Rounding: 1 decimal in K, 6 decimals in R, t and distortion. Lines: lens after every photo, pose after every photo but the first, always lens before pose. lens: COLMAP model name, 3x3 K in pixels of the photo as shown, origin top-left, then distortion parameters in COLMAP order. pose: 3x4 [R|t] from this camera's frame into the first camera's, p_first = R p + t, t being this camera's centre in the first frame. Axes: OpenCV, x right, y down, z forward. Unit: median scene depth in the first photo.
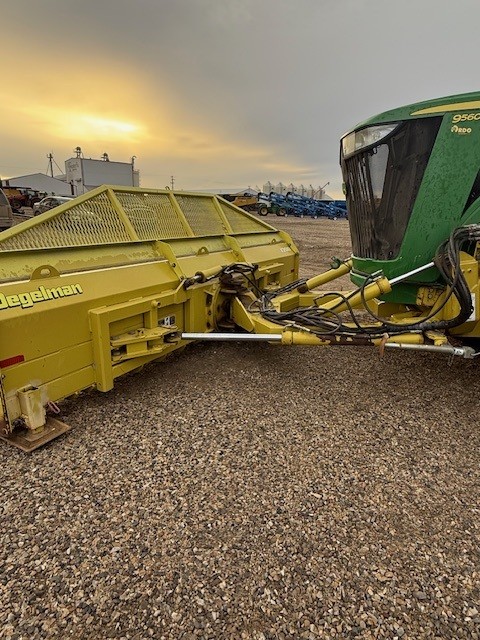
lens RADIAL K [[368.9, 0, 236.6], [0, 368.9, 320.9], [0, 0, 1]] dist [0.002590, 0.000060]
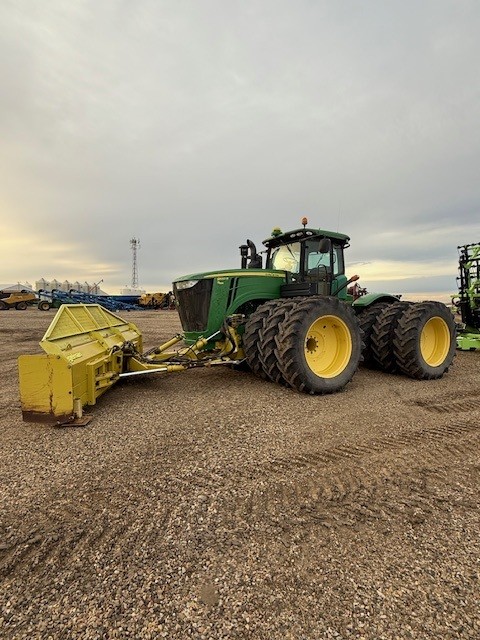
lens RADIAL K [[341.7, 0, 239.6], [0, 341.7, 319.5], [0, 0, 1]] dist [-0.001801, -0.000116]
pose [[0.814715, -0.052936, 0.577440, -0.629122], [0.189346, 0.965524, -0.178637, 0.188660], [-0.548076, 0.254875, 0.796651, -0.862005]]
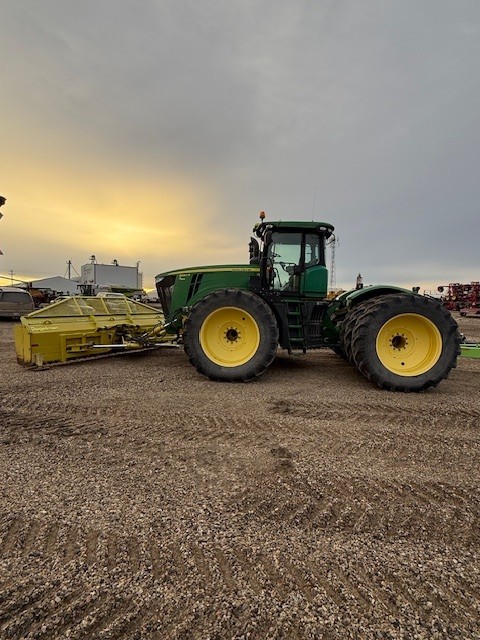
lens RADIAL K [[341.7, 0, 239.6], [0, 341.7, 318.6], [0, 0, 1]] dist [-0.001801, -0.000116]
pose [[0.999622, -0.020007, 0.018862, 0.875233], [0.023970, 0.970163, -0.241266, 0.463505], [-0.013472, 0.241627, 0.970276, -1.527797]]
